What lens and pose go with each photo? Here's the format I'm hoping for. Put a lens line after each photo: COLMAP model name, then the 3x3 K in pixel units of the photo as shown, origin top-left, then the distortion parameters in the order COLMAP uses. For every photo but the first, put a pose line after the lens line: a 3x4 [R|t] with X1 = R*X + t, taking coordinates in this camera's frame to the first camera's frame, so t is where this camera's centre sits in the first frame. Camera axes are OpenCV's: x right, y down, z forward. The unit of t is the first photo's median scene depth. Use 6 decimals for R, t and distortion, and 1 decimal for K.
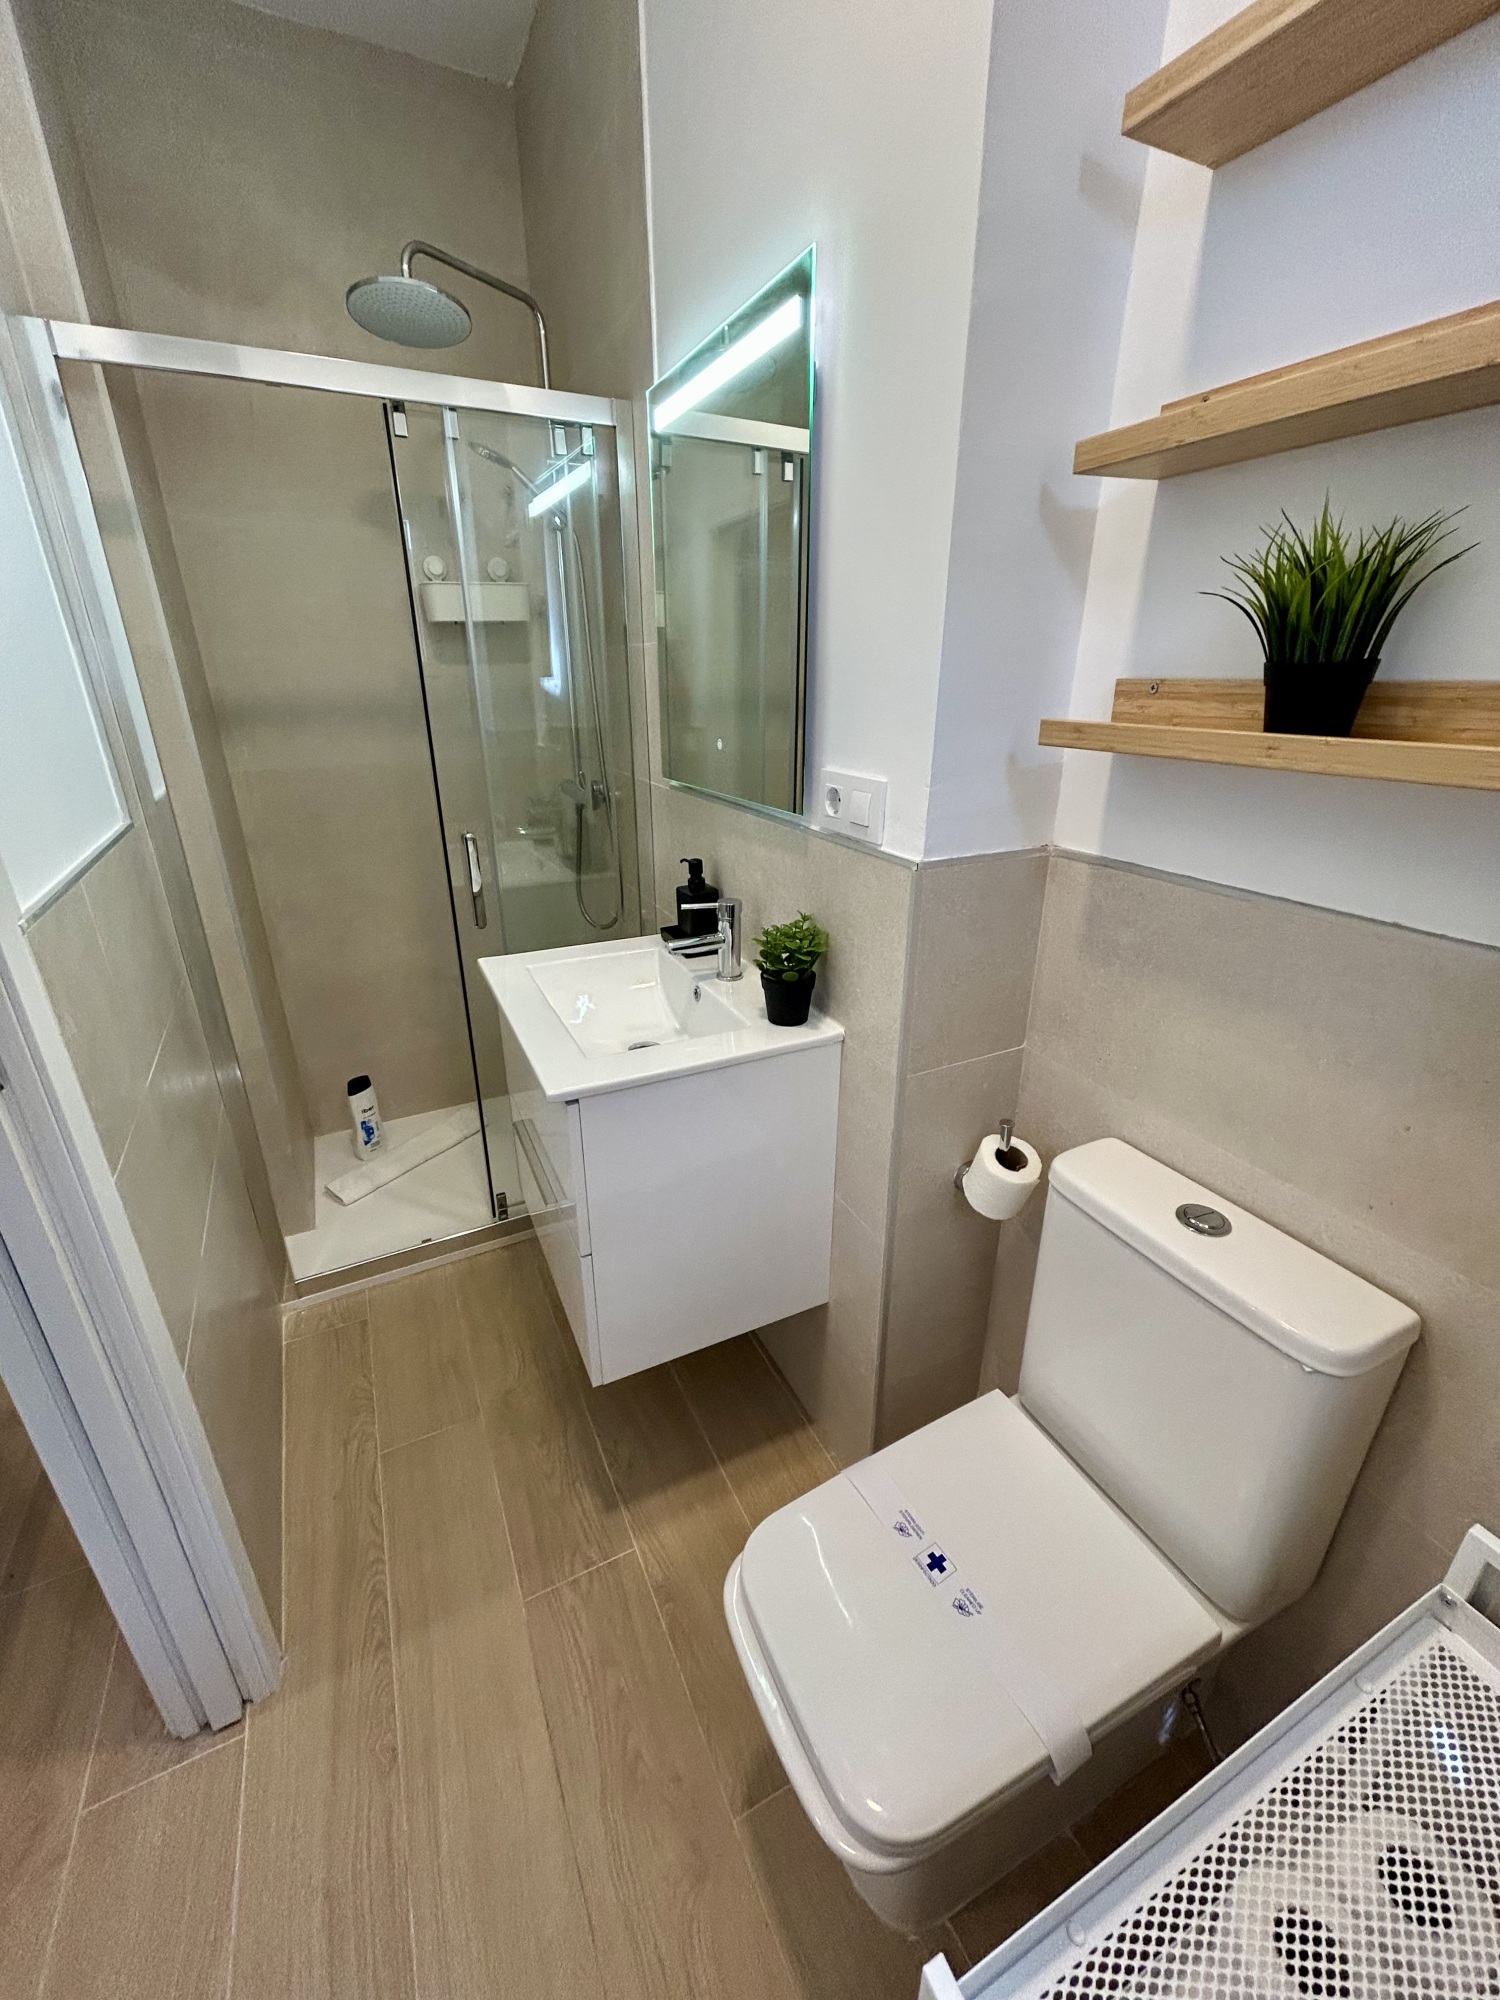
lens RADIAL K [[803.2, 0, 751.8], [0, 803.2, 990.2], [0, 0, 1]] dist [-0.000640, 0.000221]
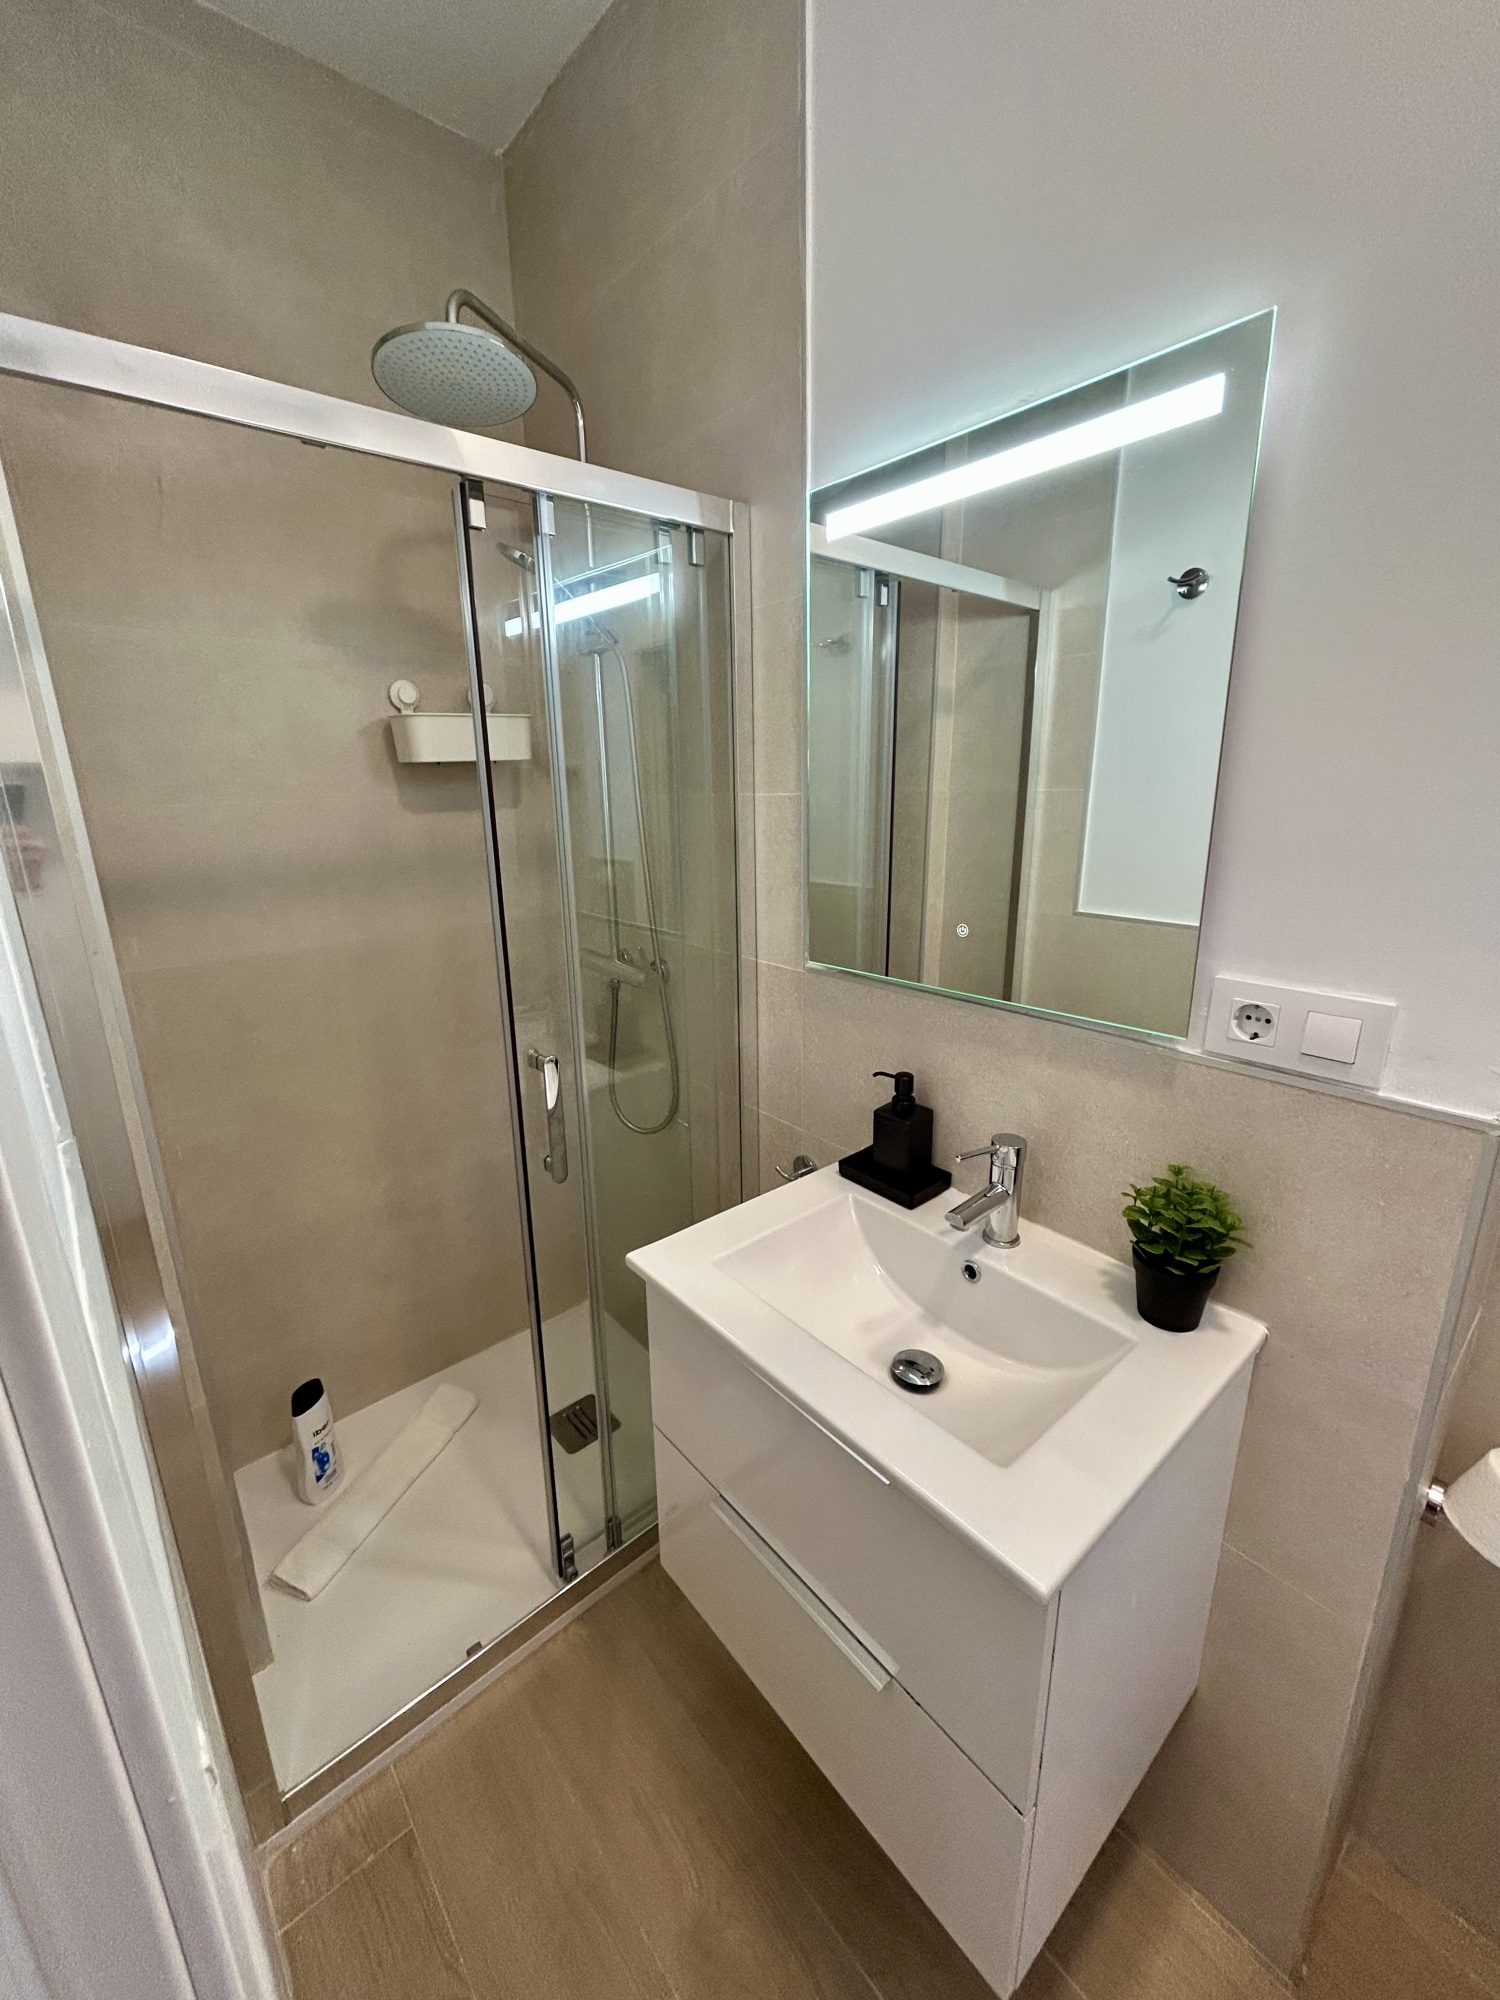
lens RADIAL K [[803.2, 0, 751.8], [0, 803.2, 990.2], [0, 0, 1]] dist [-0.000640, 0.000221]
pose [[0.969560, -0.077577, 0.232239, -0.394355], [0.104821, 0.988680, -0.107353, -0.182552], [-0.221282, 0.128428, 0.966716, 0.308458]]
